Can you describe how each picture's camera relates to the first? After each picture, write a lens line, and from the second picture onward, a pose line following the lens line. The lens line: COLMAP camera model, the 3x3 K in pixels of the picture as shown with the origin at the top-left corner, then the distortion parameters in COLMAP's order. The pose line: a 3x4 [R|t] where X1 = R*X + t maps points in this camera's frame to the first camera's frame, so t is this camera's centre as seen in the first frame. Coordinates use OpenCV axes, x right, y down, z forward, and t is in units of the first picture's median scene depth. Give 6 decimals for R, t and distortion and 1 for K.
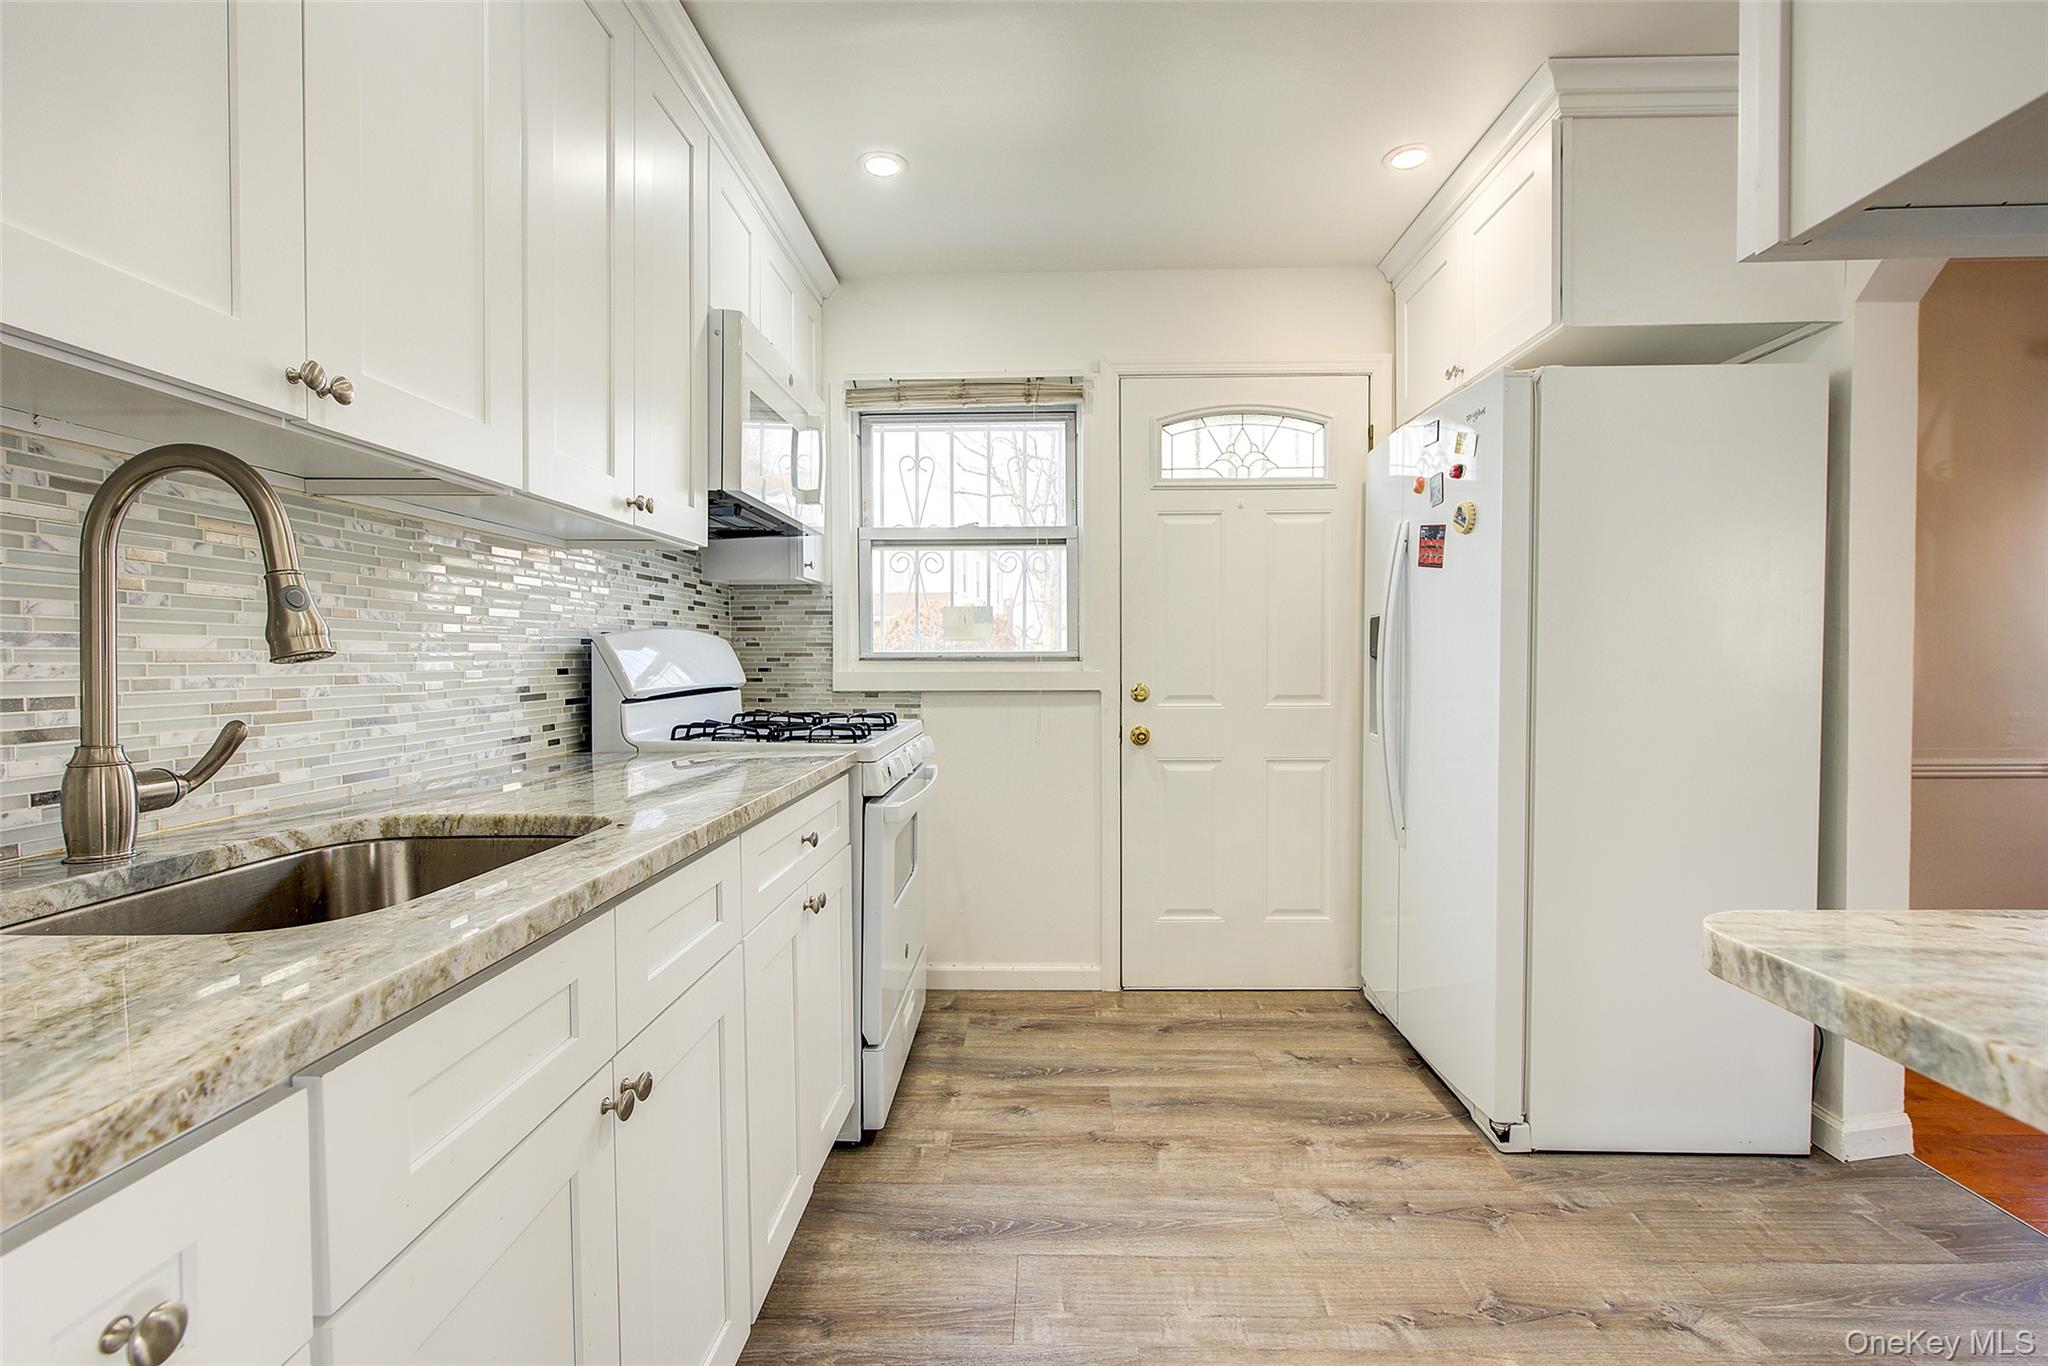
lens RADIAL K [[899.7, 0, 1022.6], [0, 899.7, 678.4], [0, 0, 1]] dist [-0.006057, -0.001241]
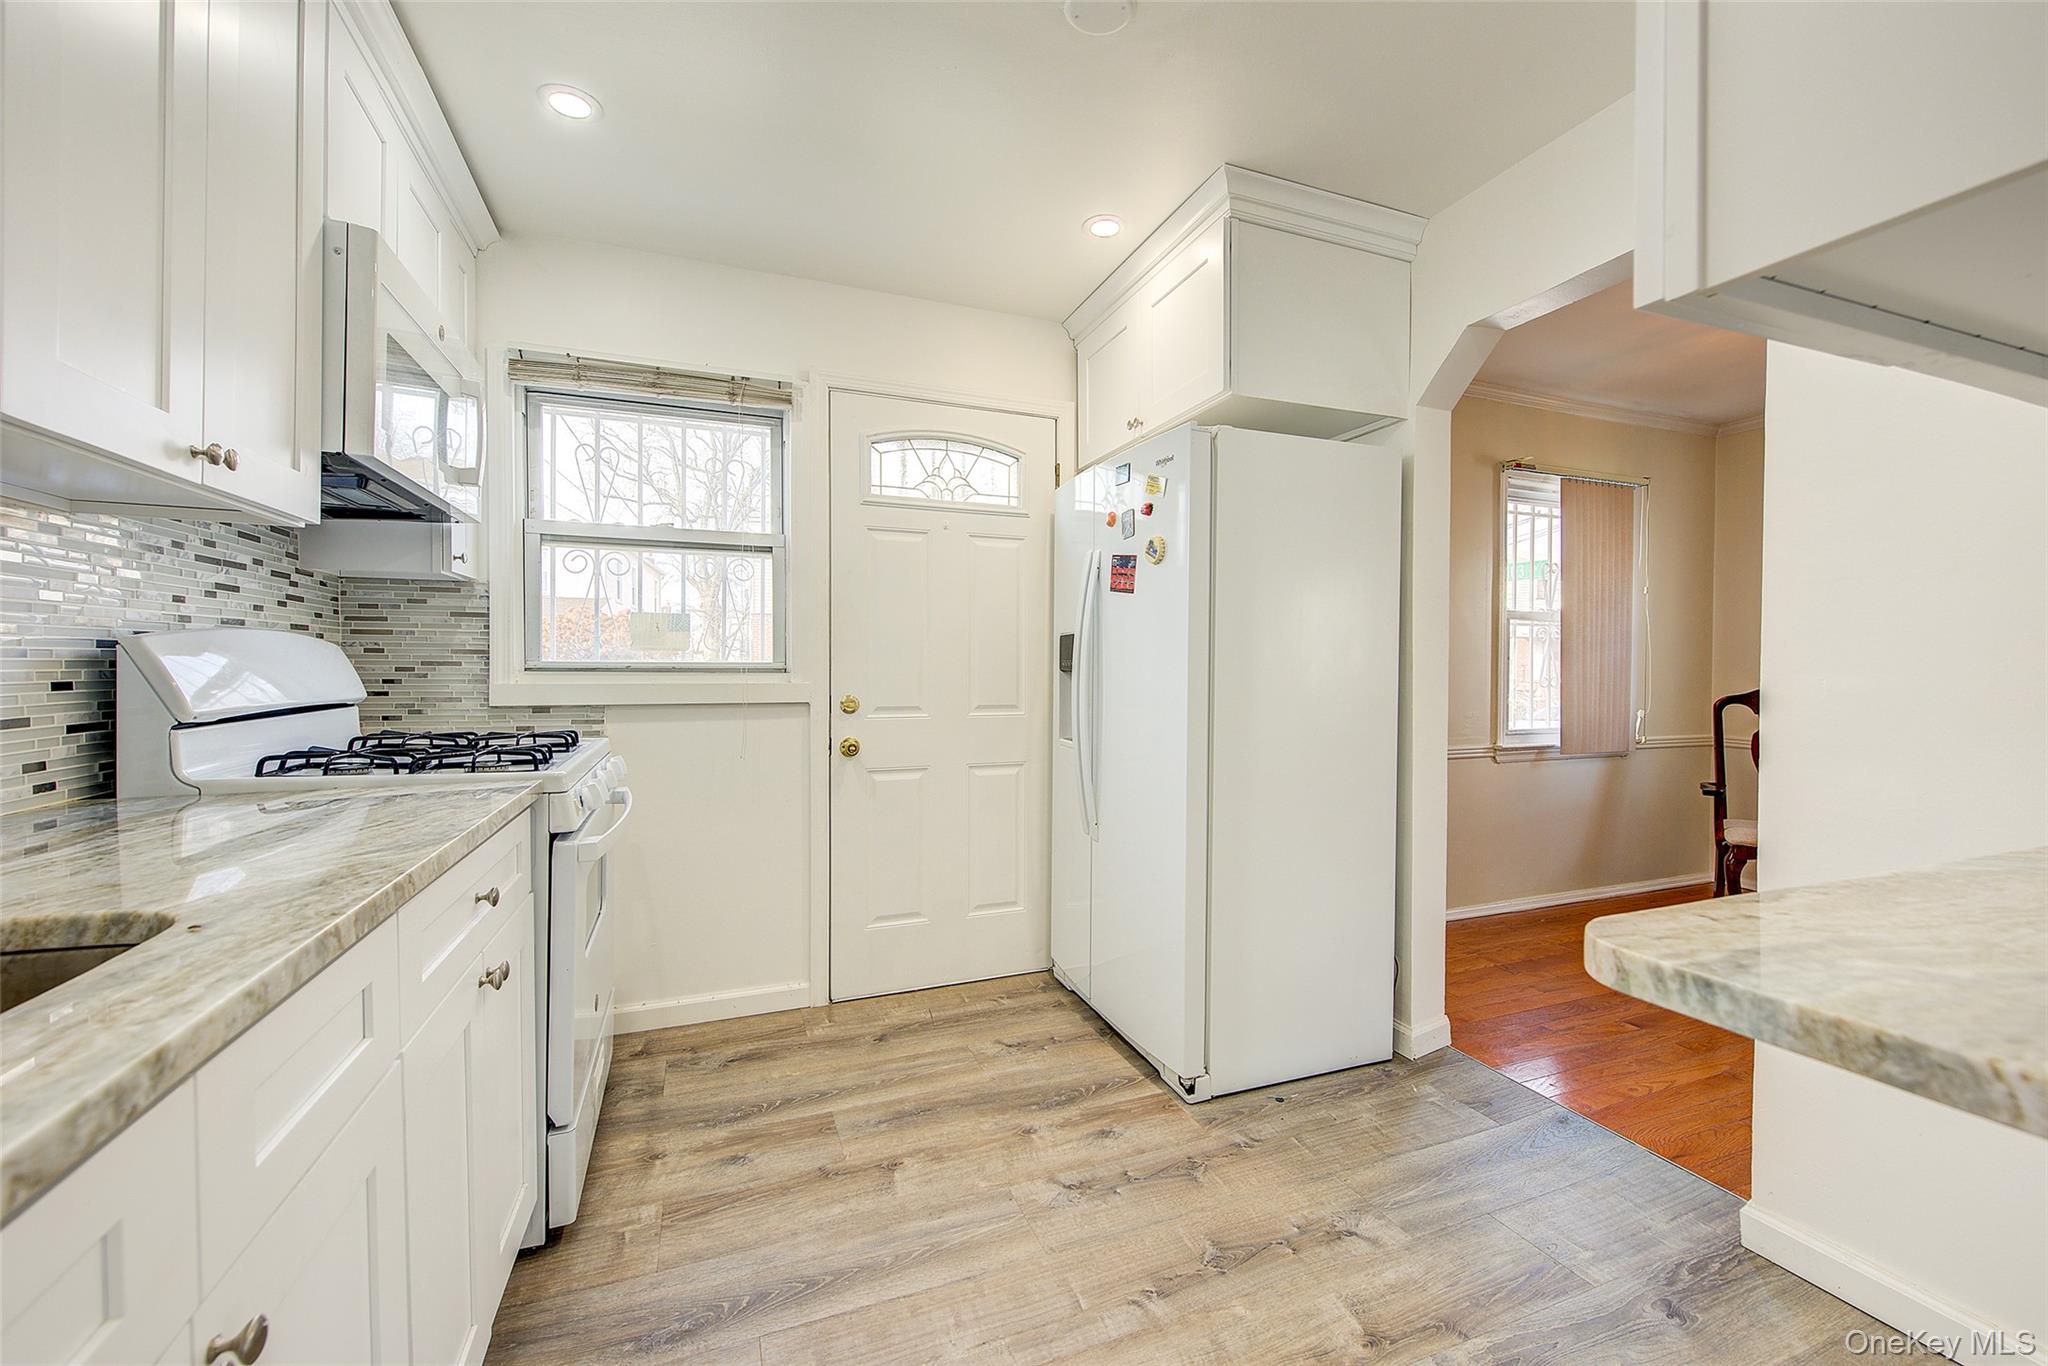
lens RADIAL K [[813.4, 0, 1025.0], [0, 813.4, 679.2], [0, 0, 1]] dist [-0.000235, -0.002984]
pose [[0.918145, 0.001852, 0.396241, -0.067319], [0.001359, 0.999968, -0.007823, -0.006901], [-0.396243, 0.007721, 0.918113, 0.115165]]
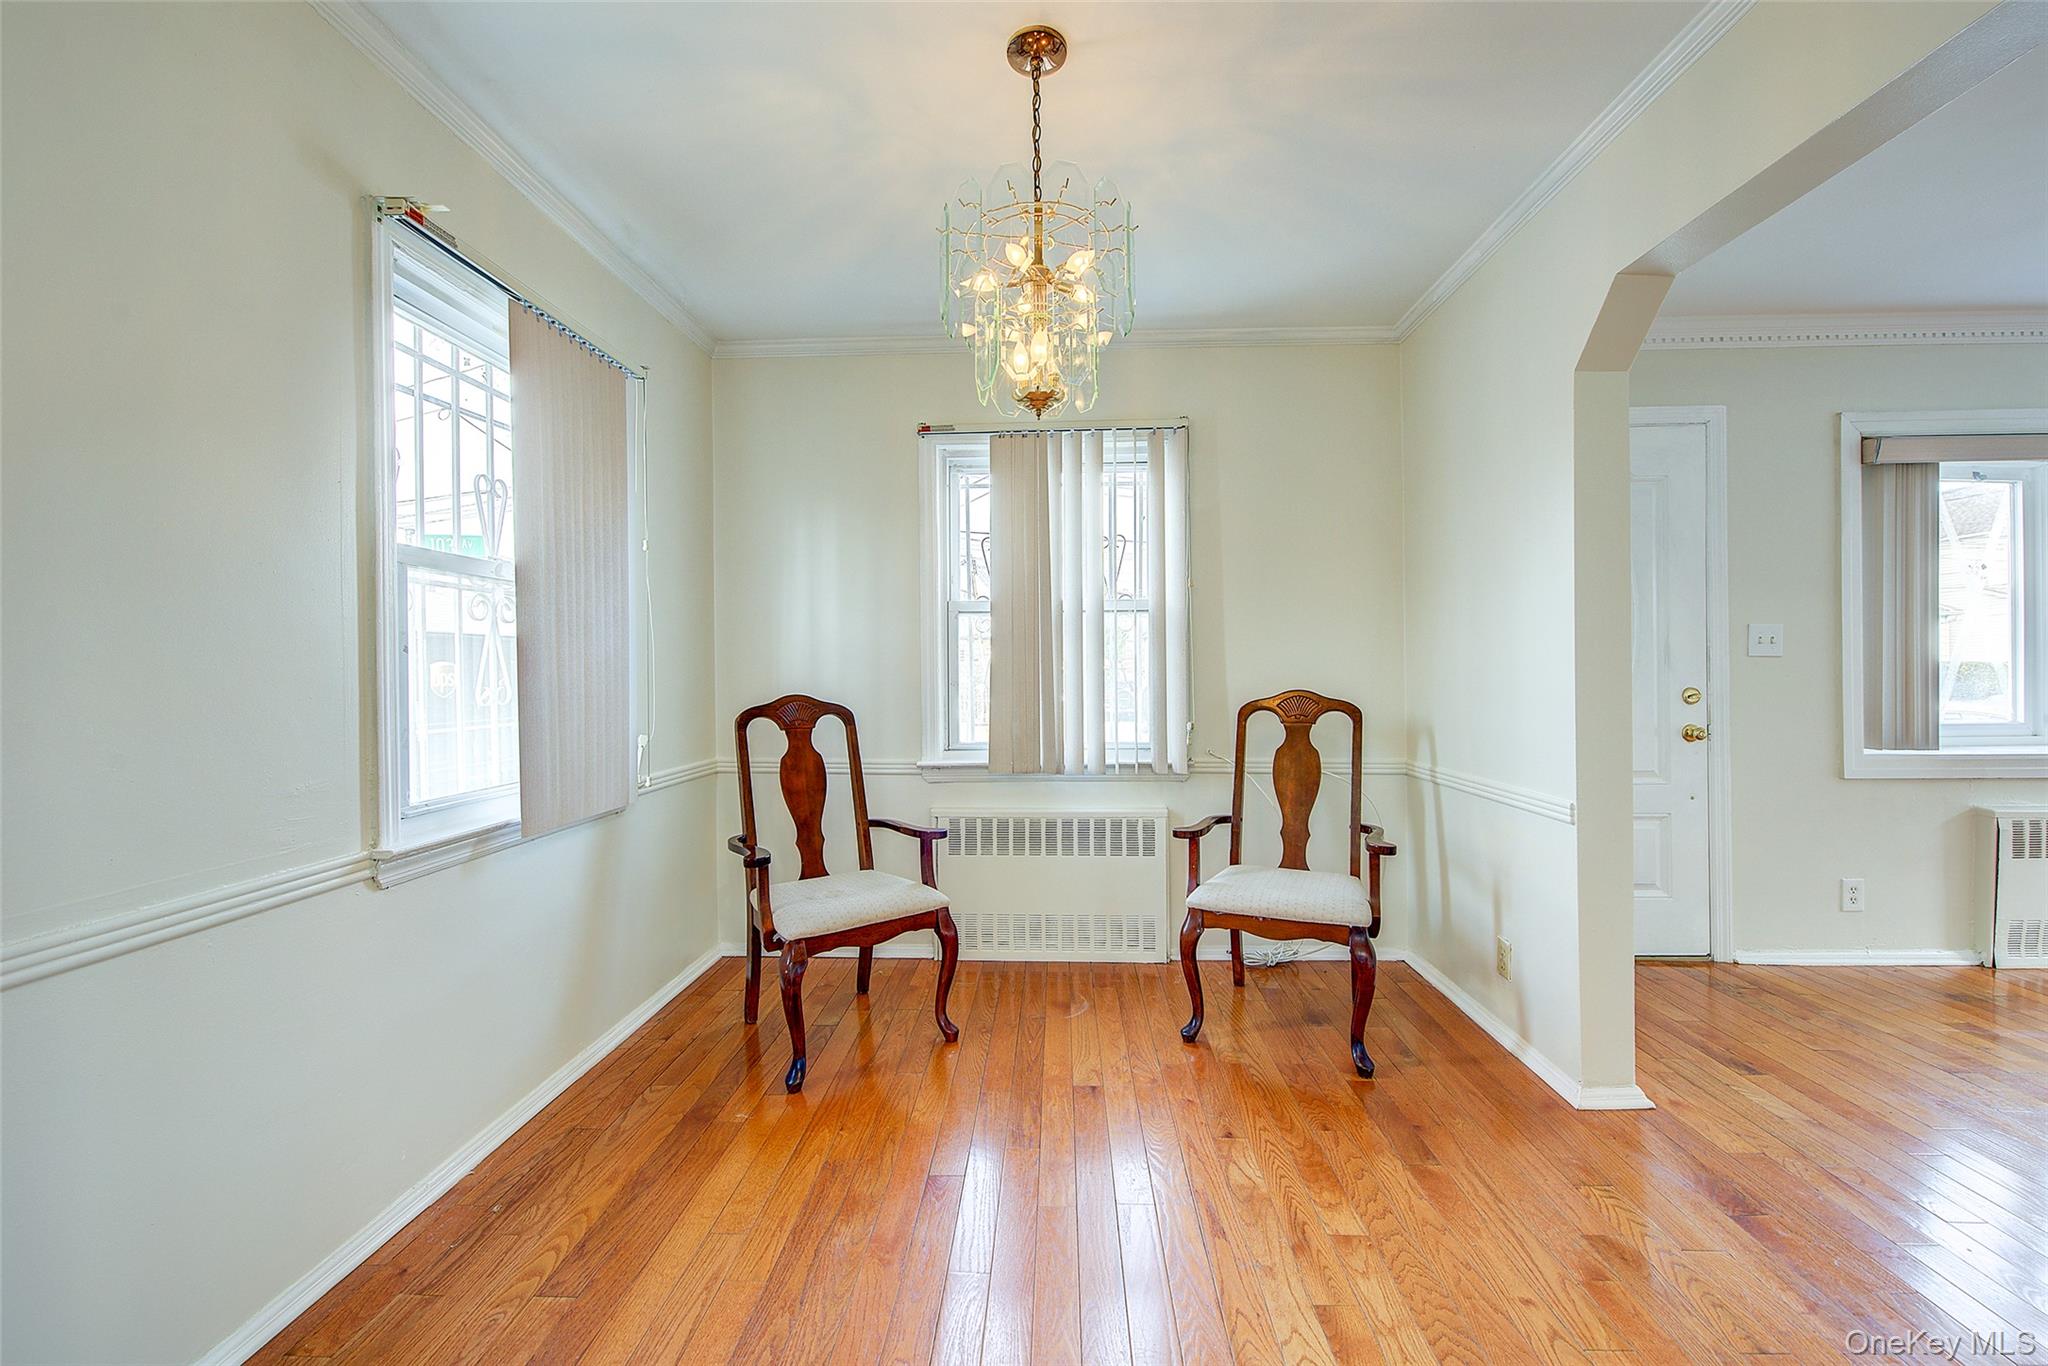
lens RADIAL K [[813.4, 0, 1023.0], [0, 813.4, 673.1], [0, 0, 1]] dist [-0.000235, -0.002984]
pose [[0.016159, -0.002852, 0.999865, 0.703914], [0.032895, 0.999456, 0.002319, -0.021303], [-0.999328, 0.032853, 0.016244, 0.630510]]
